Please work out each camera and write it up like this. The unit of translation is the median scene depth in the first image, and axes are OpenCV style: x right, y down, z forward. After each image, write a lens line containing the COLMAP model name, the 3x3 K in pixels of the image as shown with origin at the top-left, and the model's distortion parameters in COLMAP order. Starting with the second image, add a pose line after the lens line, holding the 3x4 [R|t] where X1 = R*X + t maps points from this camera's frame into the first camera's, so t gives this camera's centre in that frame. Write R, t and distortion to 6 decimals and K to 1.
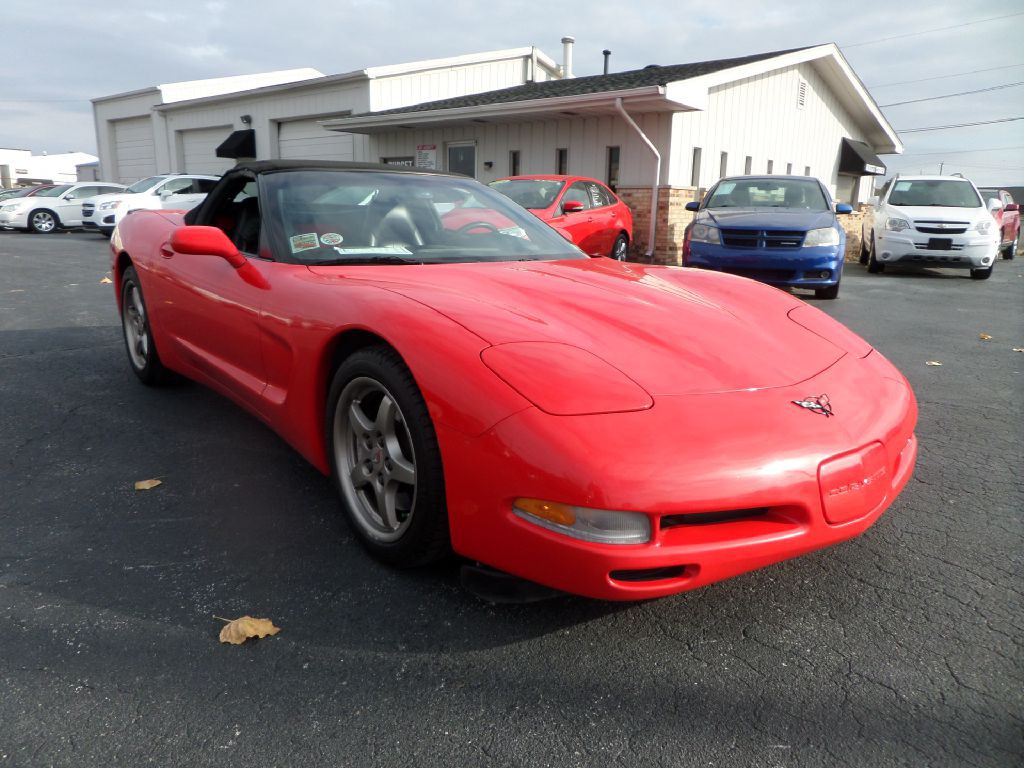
lens RADIAL K [[718.7, 0, 507.0], [0, 718.7, 389.4], [0, 0, 1]] dist [0.007457, -0.010732]
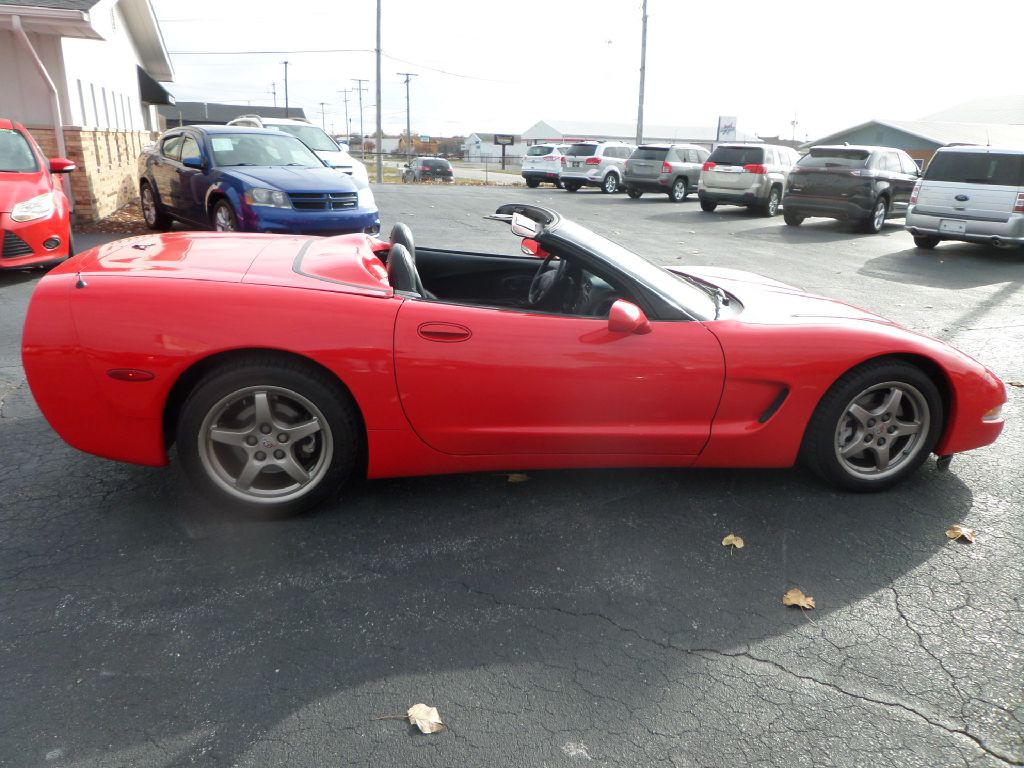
lens RADIAL K [[718.7, 0, 509.0], [0, 718.7, 383.8], [0, 0, 1]] dist [0.007457, -0.010732]
pose [[0.486315, -0.277075, 0.828690, -0.332760], [0.182519, 0.959683, 0.213763, -0.088036], [-0.854508, 0.047296, 0.517280, 0.154397]]
